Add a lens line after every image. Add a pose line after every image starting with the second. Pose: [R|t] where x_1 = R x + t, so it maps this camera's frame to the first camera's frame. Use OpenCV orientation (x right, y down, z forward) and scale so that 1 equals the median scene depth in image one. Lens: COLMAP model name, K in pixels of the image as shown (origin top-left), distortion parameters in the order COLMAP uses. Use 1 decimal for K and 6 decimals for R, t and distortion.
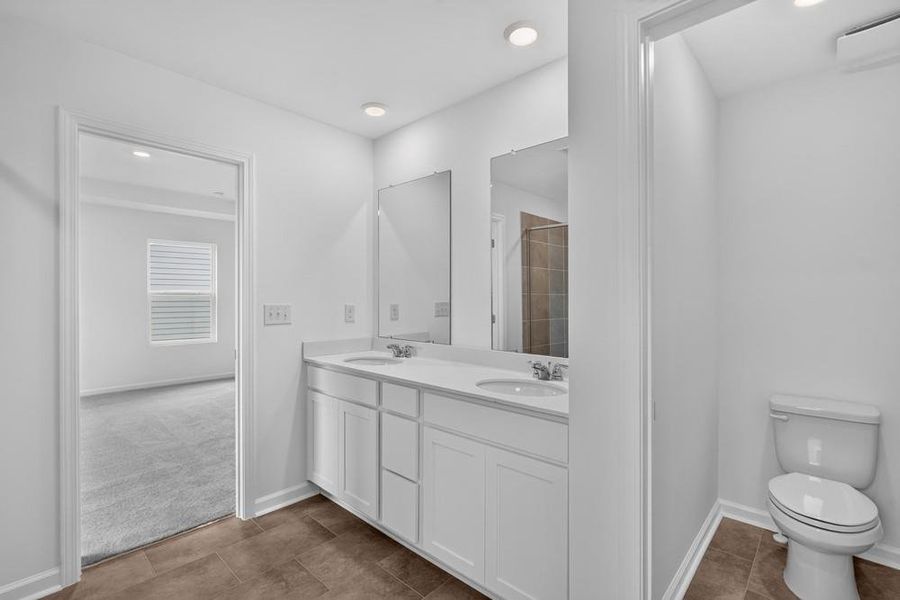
lens RADIAL K [[406.3, 0, 450.4], [0, 406.3, 294.6], [0, 0, 1]] dist [-0.004654, 0.001289]
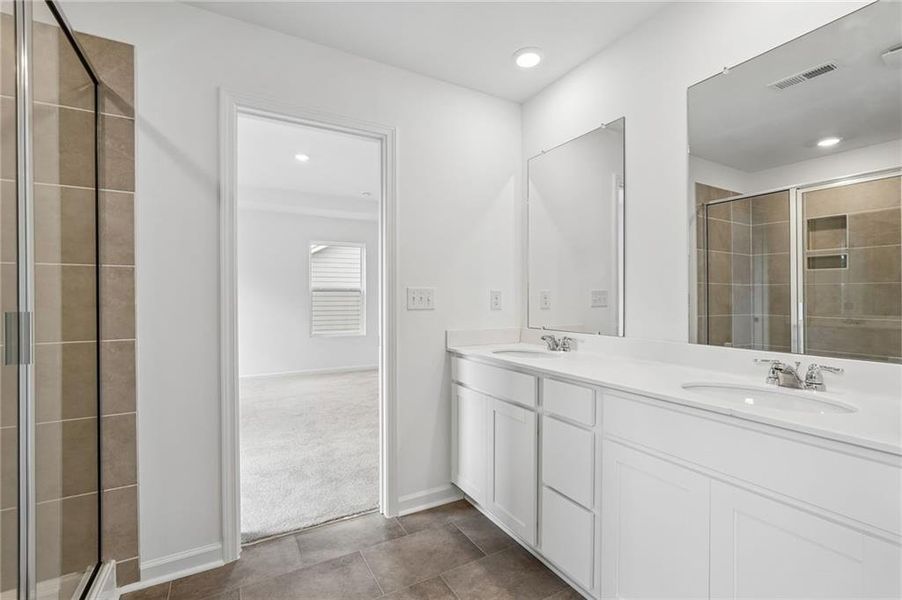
lens RADIAL K [[420.7, 0, 470.5], [0, 420.7, 294.5], [0, 0, 1]] dist [0.007786, 0.000468]
pose [[0.961671, 0.002193, -0.274198, -0.061941], [-0.000619, 0.999983, 0.005828, 0.035864], [0.274206, -0.005435, 0.961656, 0.124822]]
